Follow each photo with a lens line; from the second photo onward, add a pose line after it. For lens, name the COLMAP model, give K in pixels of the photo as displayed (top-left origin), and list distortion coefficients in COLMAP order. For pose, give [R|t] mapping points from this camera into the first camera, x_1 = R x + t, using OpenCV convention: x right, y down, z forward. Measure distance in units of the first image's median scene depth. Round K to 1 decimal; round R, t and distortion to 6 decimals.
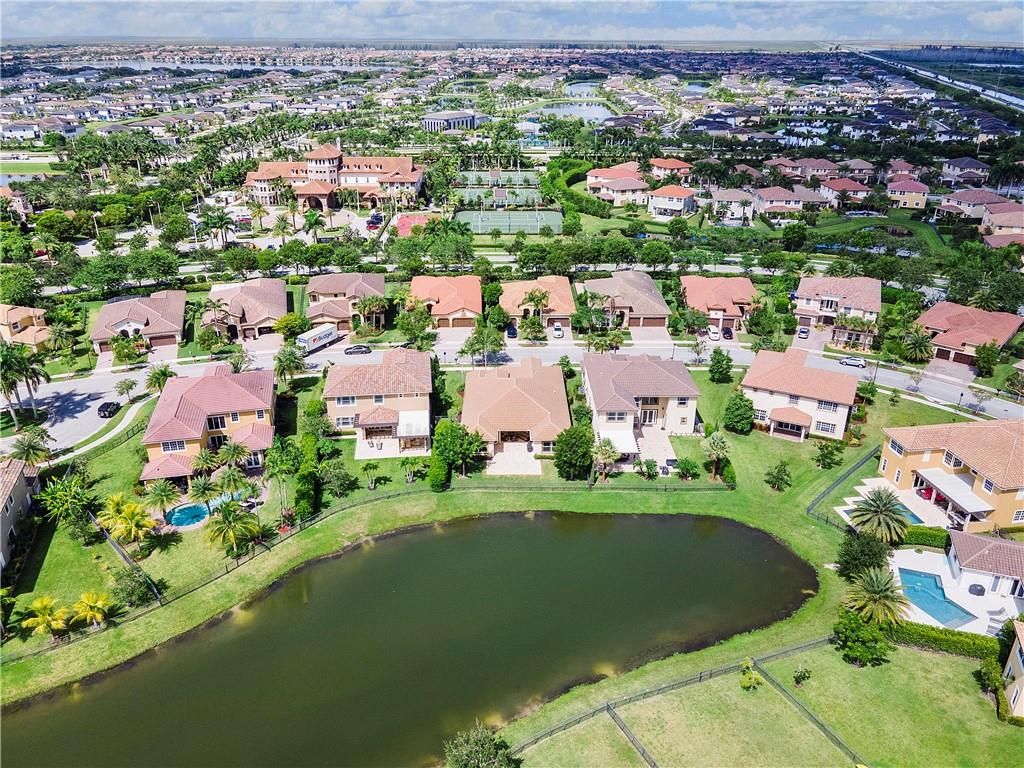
lens RADIAL K [[770.6, 0, 512.0], [0, 770.6, 384.0], [0, 0, 1]] dist [0.006705, 0.005343]
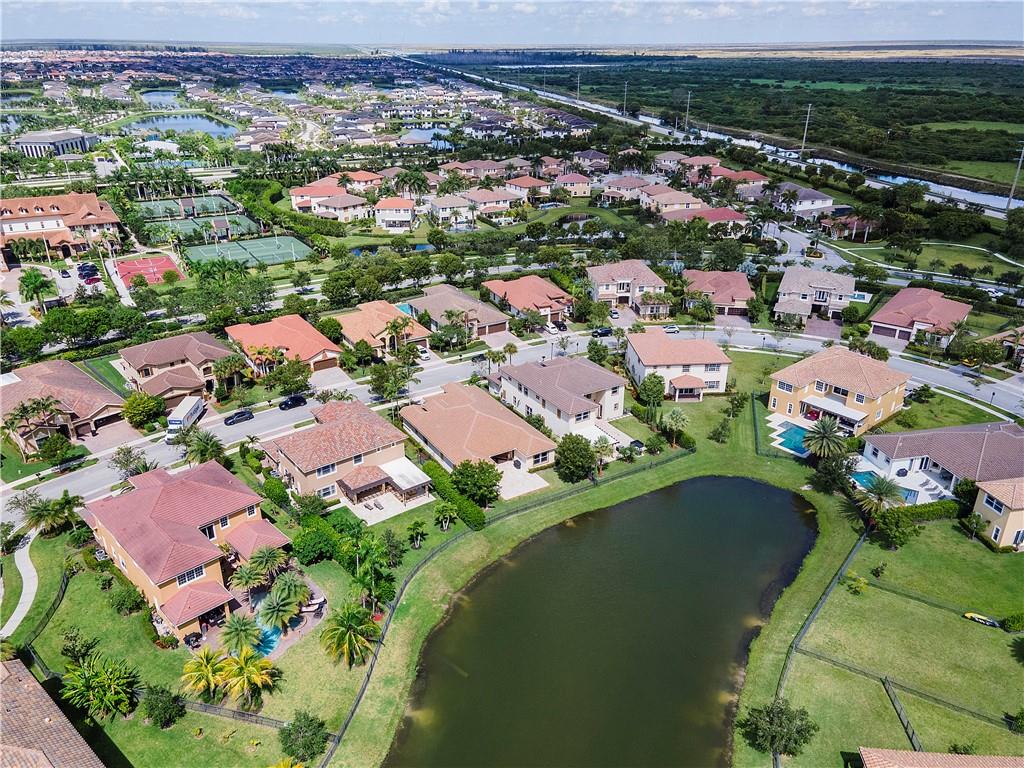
lens RADIAL K [[754.4, 0, 512.0], [0, 754.4, 384.0], [0, 0, 1]] dist [0.051532, 0.002137]
pose [[0.855403, -0.216852, 0.470383, -0.424864], [0.216092, 0.974743, 0.056398, -0.080776], [-0.470733, 0.053403, 0.880658, 0.089734]]
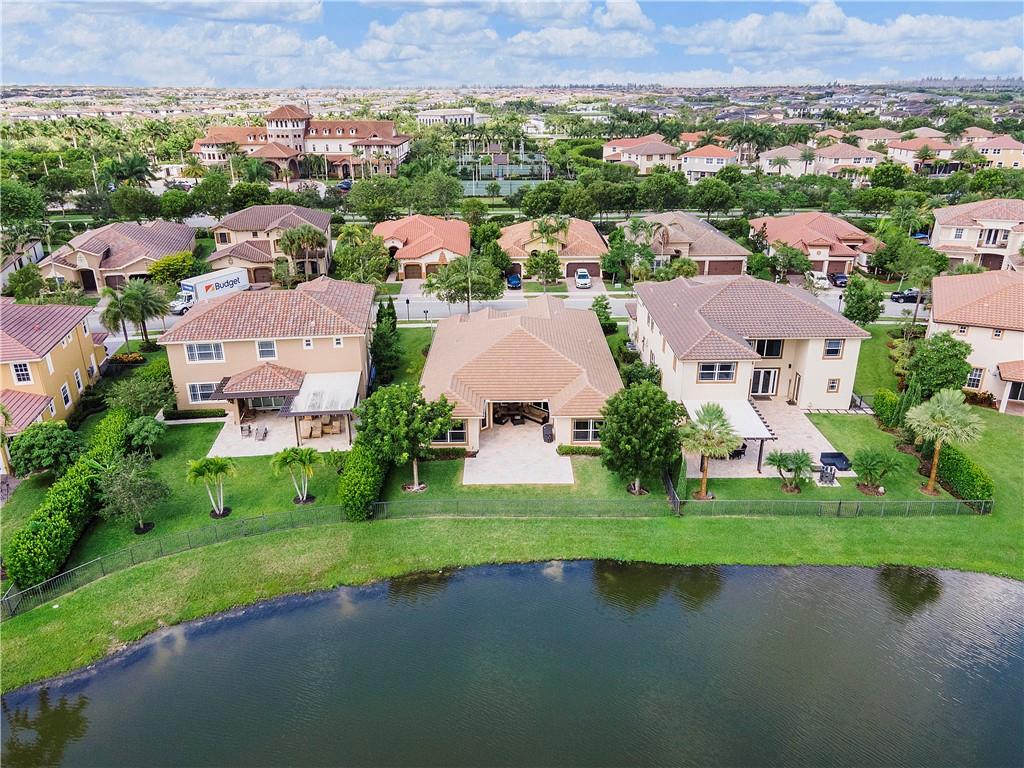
lens RADIAL K [[754.5, 0, 512.0], [0, 754.5, 384.0], [0, 0, 1]] dist [-0.000734, 0.077183]
pose [[0.999947, -0.007977, -0.006435, 0.001922], [0.007669, 0.998881, -0.046664, 0.069391], [0.006800, 0.046612, 0.998890, 0.470666]]
